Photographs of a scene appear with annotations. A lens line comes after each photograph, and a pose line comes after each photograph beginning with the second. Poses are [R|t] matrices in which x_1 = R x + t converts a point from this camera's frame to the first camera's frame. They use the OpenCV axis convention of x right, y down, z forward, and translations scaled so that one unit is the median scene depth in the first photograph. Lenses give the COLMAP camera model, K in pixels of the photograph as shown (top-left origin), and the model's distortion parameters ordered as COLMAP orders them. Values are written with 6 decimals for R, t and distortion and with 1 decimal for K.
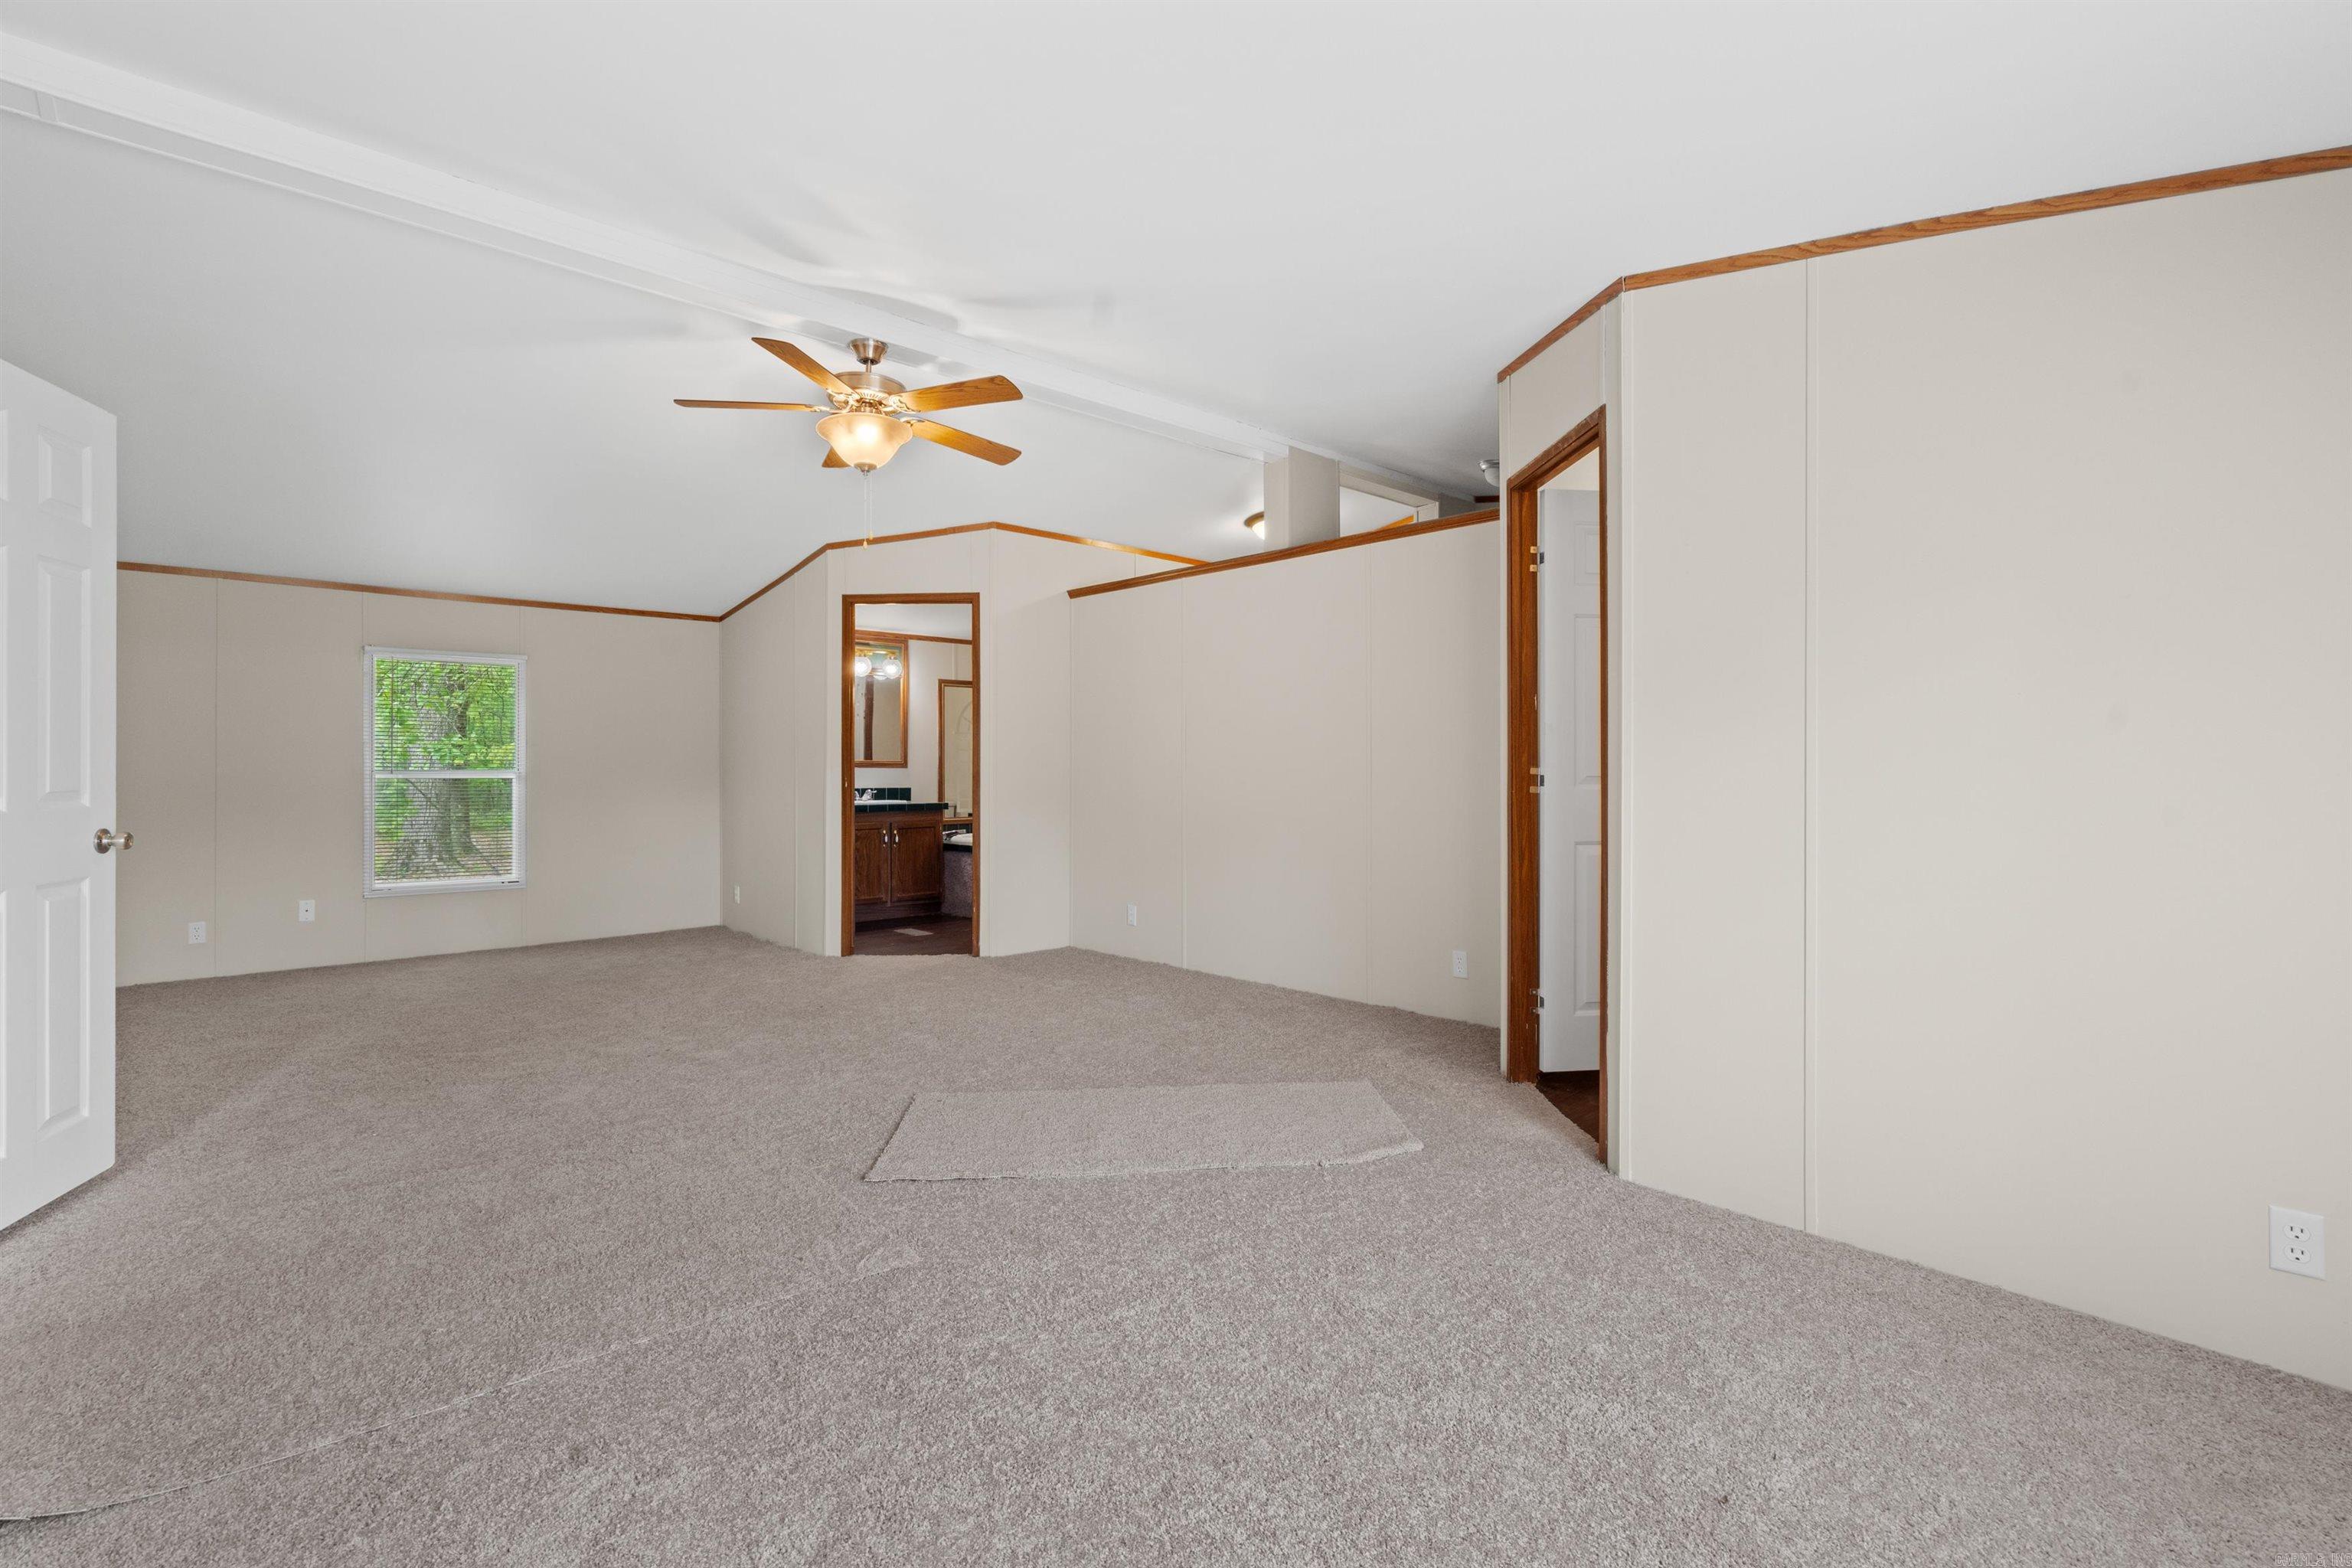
lens RADIAL K [[1086.7, 0, 1157.3], [0, 1086.7, 773.3], [0, 0, 1]] dist [0.000459, -0.002807]
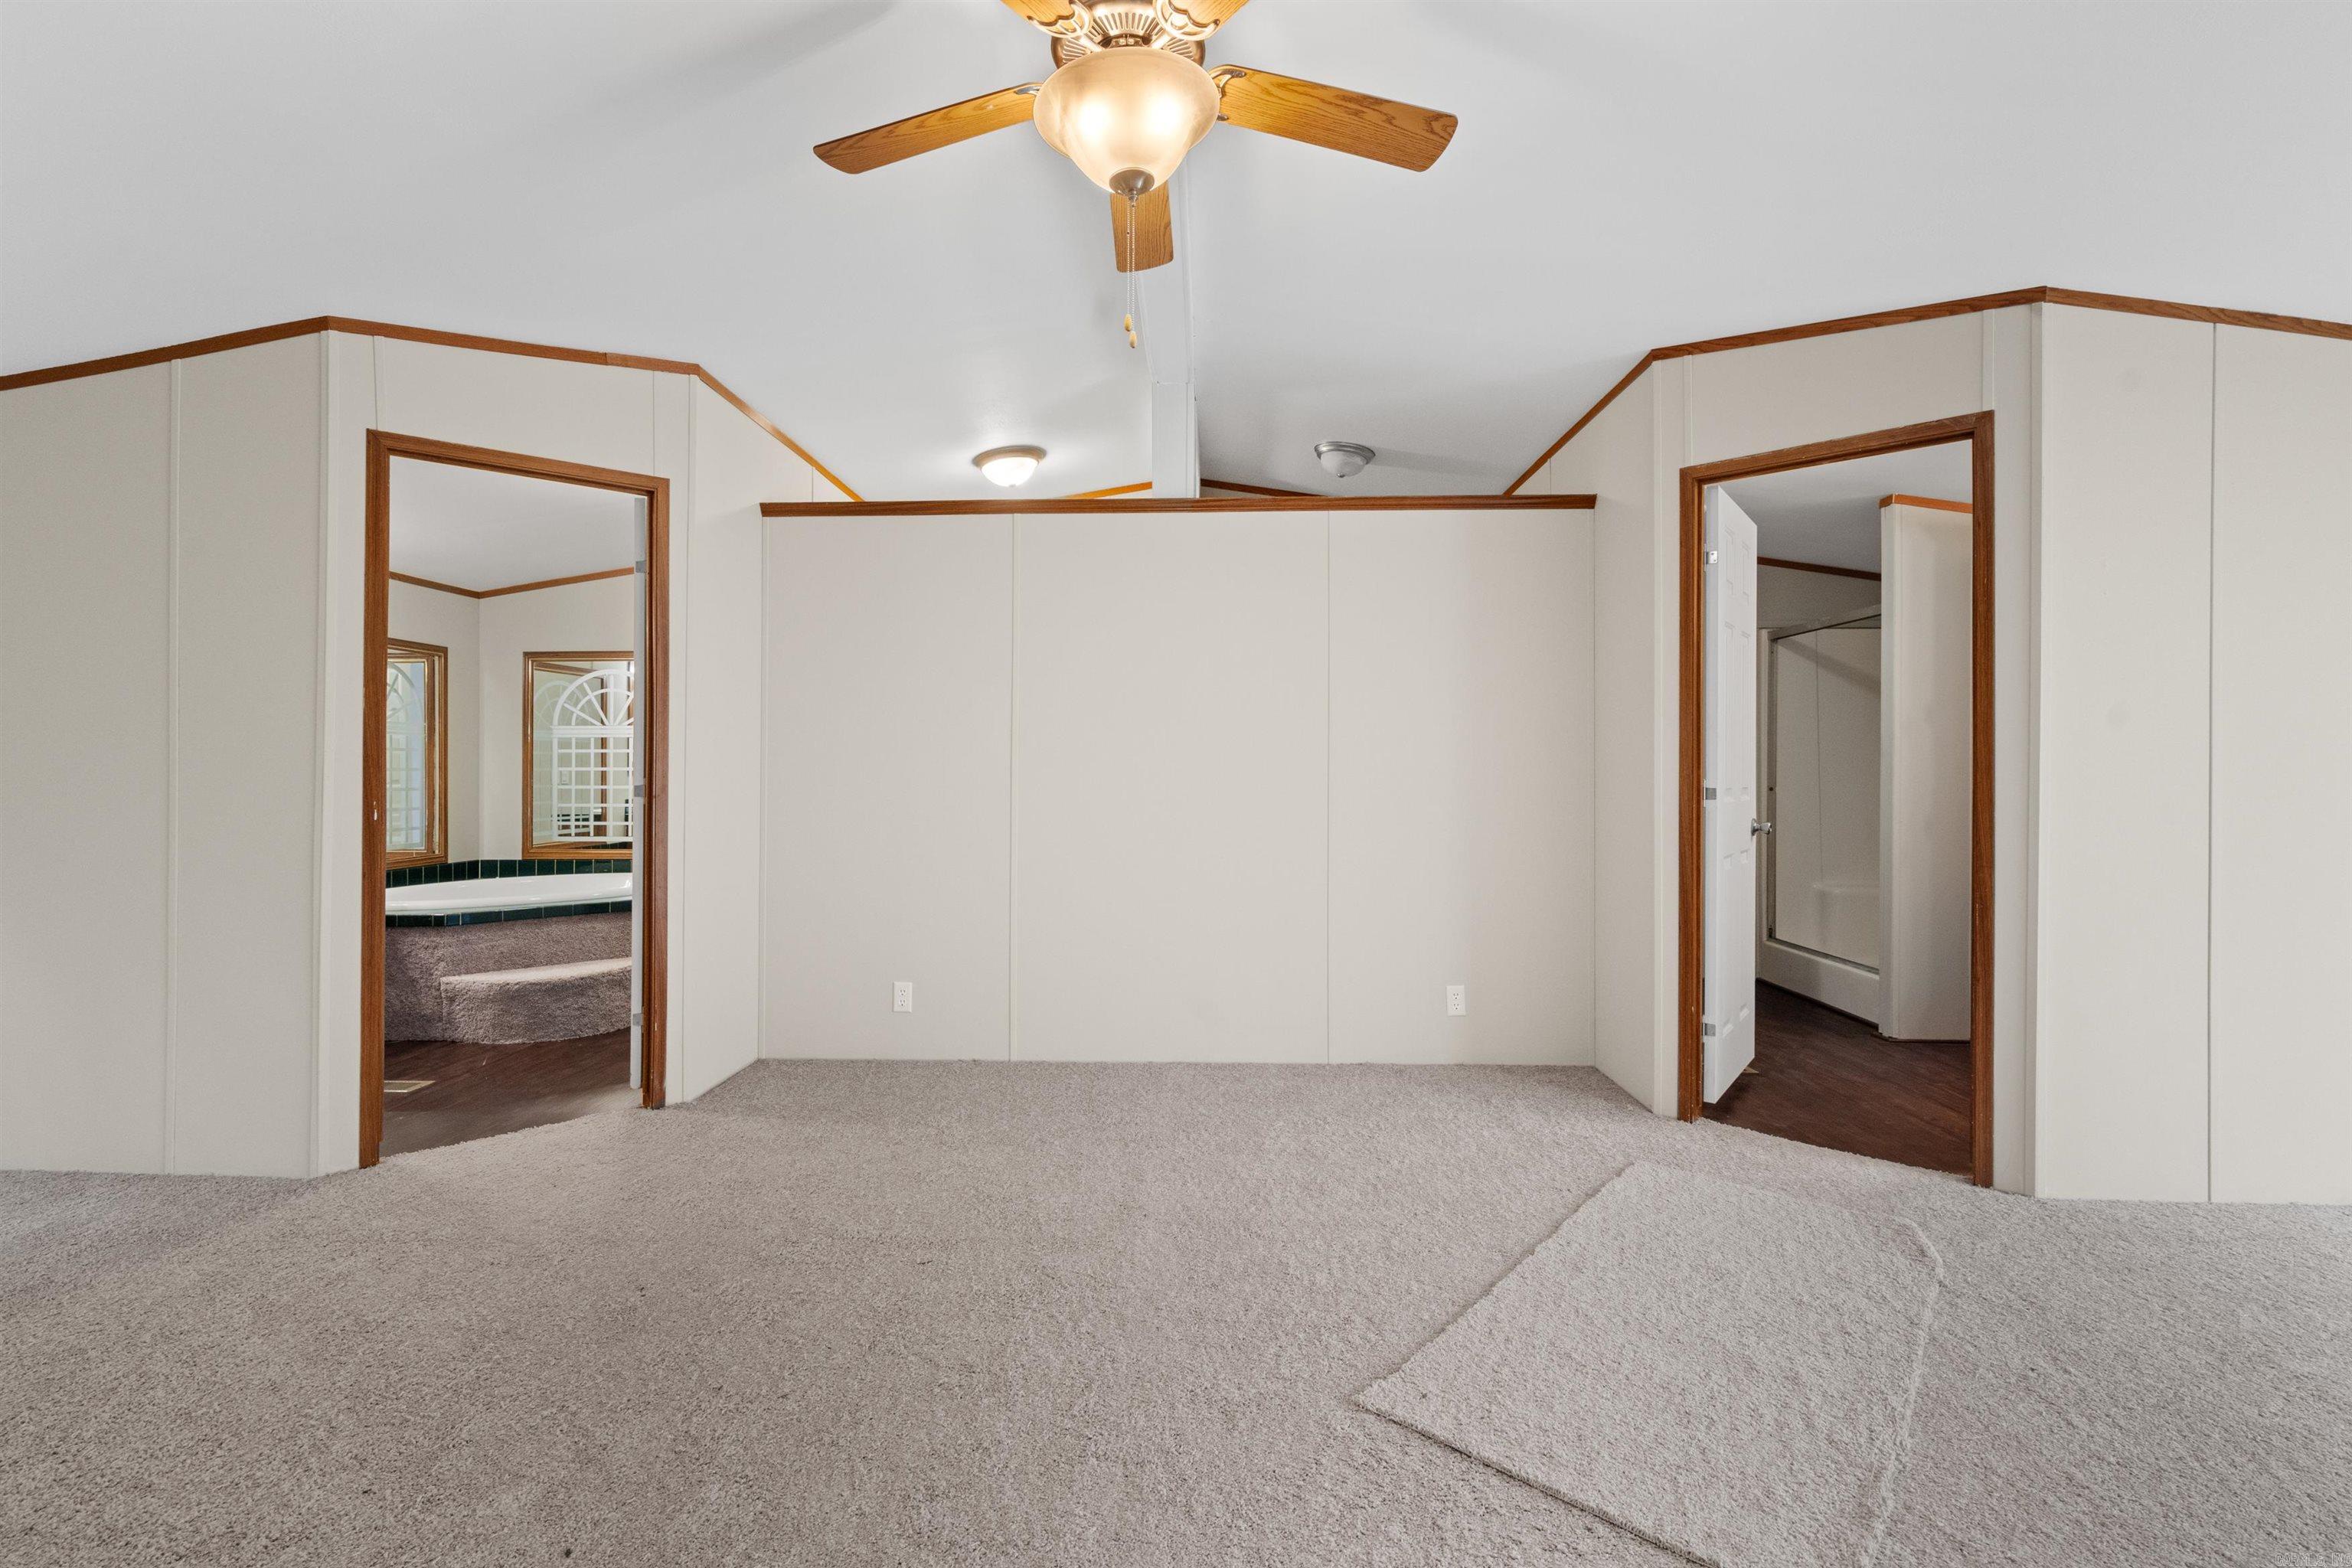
lens RADIAL K [[1086.7, 0, 1170.8], [0, 1086.7, 778.8], [0, 0, 1]] dist [0.000459, -0.002807]
pose [[0.709243, 0.006295, 0.704936, -0.381780], [0.002410, 0.999933, -0.011354, 0.002220], [-0.704960, 0.009752, 0.709180, 0.391622]]
